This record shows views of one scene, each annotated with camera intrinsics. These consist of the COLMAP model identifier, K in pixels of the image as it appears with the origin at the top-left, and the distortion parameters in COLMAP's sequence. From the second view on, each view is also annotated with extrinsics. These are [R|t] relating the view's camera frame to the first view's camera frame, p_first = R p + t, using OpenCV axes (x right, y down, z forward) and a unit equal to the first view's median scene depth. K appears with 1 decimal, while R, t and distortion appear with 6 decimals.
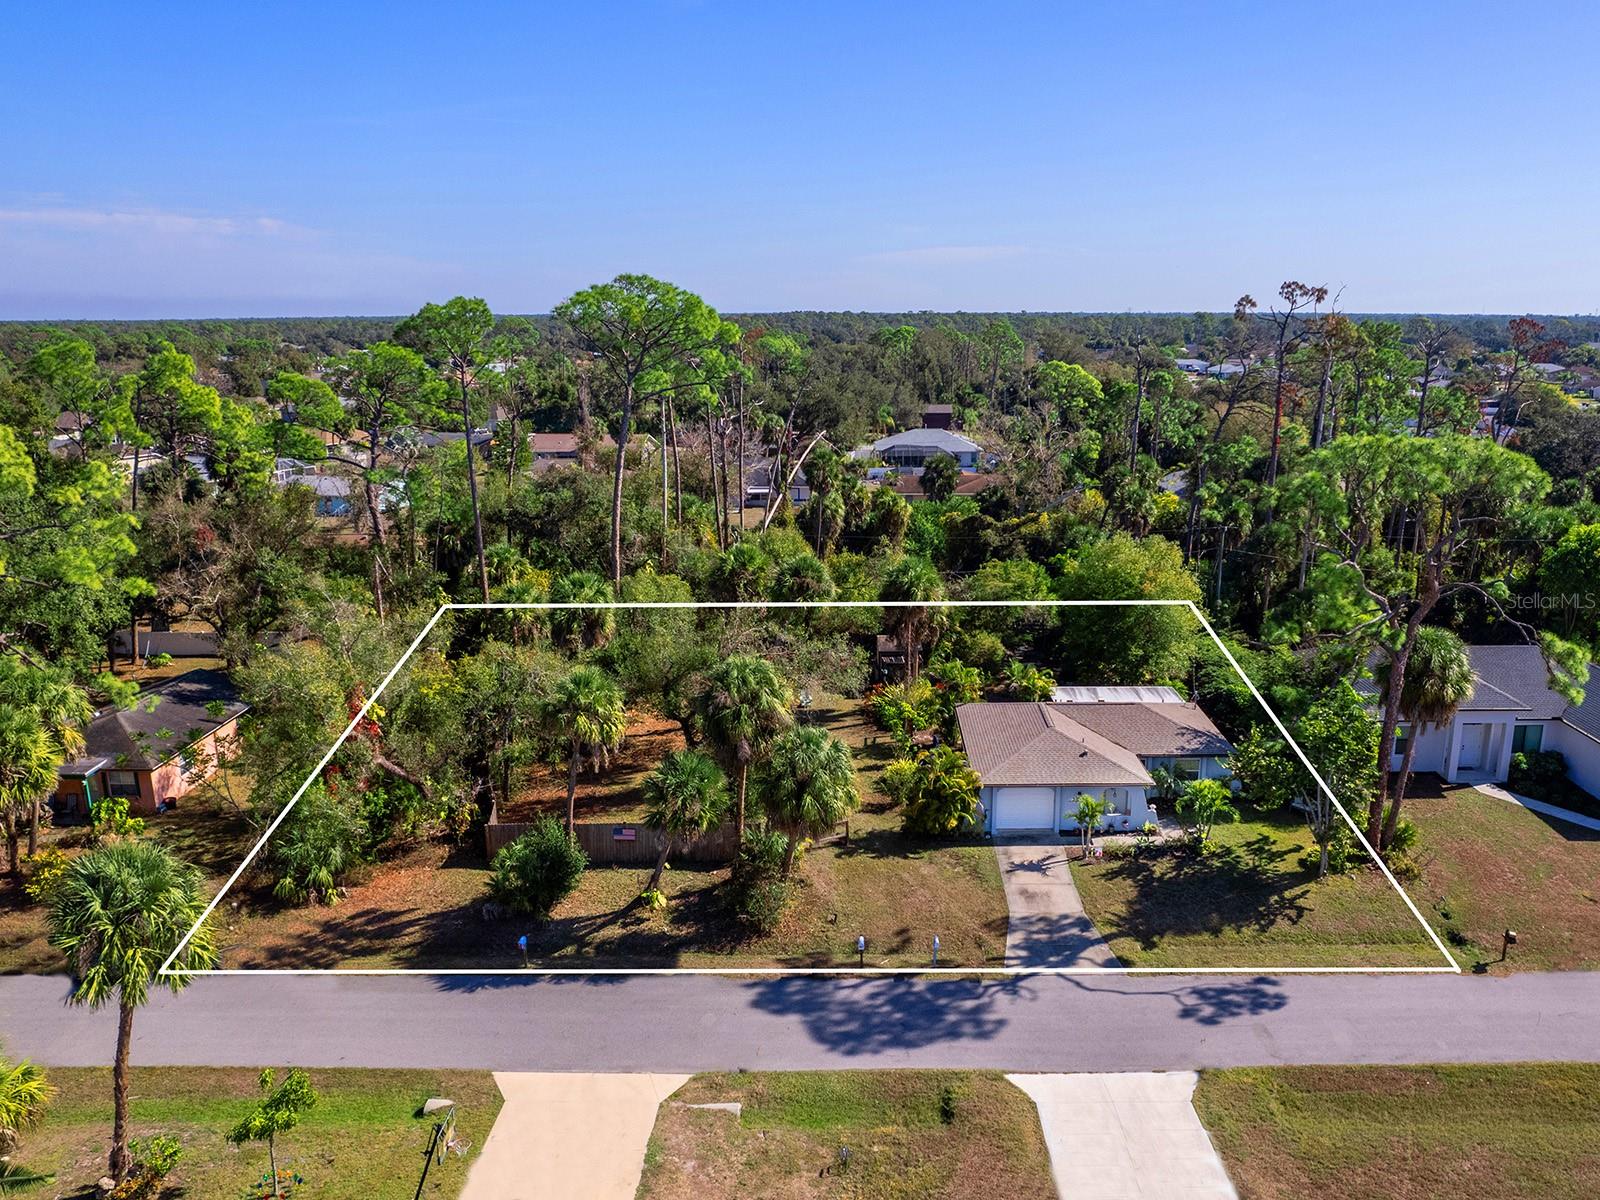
lens RADIAL K [[1233.0, 0, 855.7], [0, 1233.0, 617.3], [0, 0, 1]] dist [-0.062669, 0.033084]
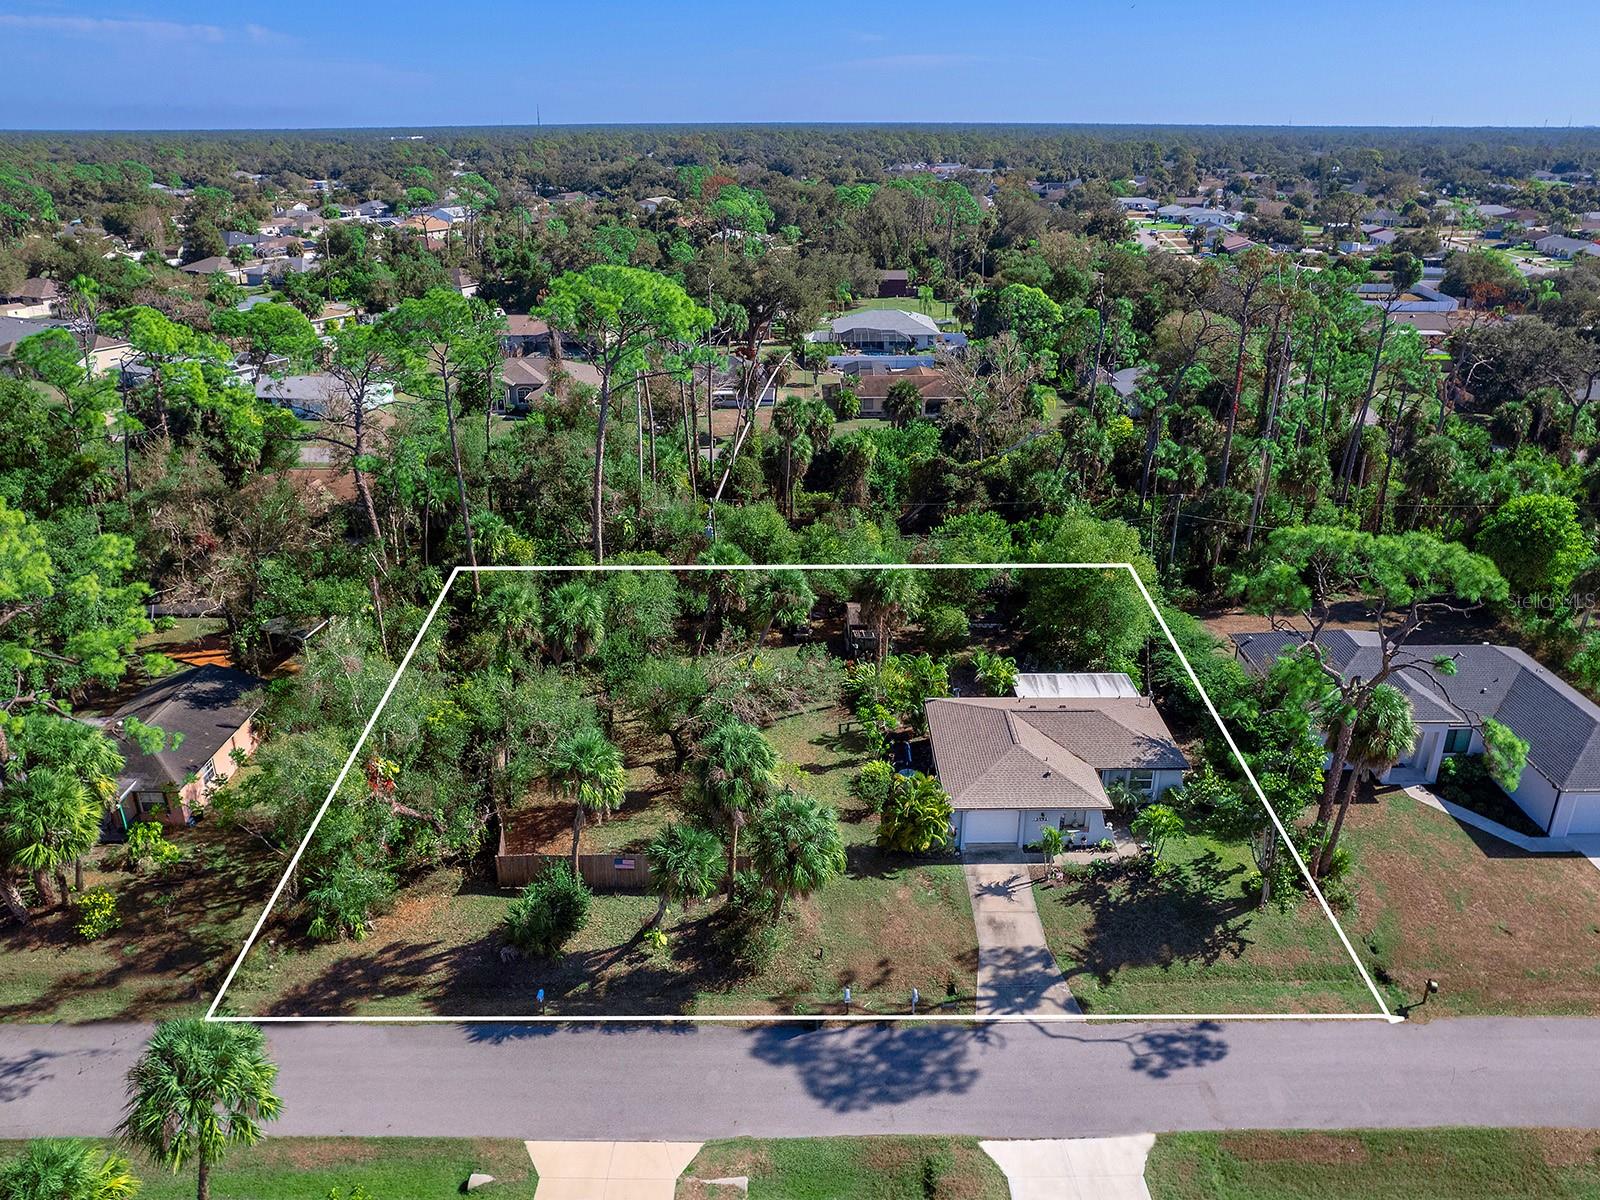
lens RADIAL K [[1170.5, 0, 811.0], [0, 1170.5, 619.8], [0, 0, 1]] dist [-0.071215, 0.053610]
pose [[0.999990, -0.001548, 0.004242, -0.028466], [0.000841, 0.986819, 0.161826, -0.210042], [-0.004437, -0.161820, 0.986810, 0.017158]]
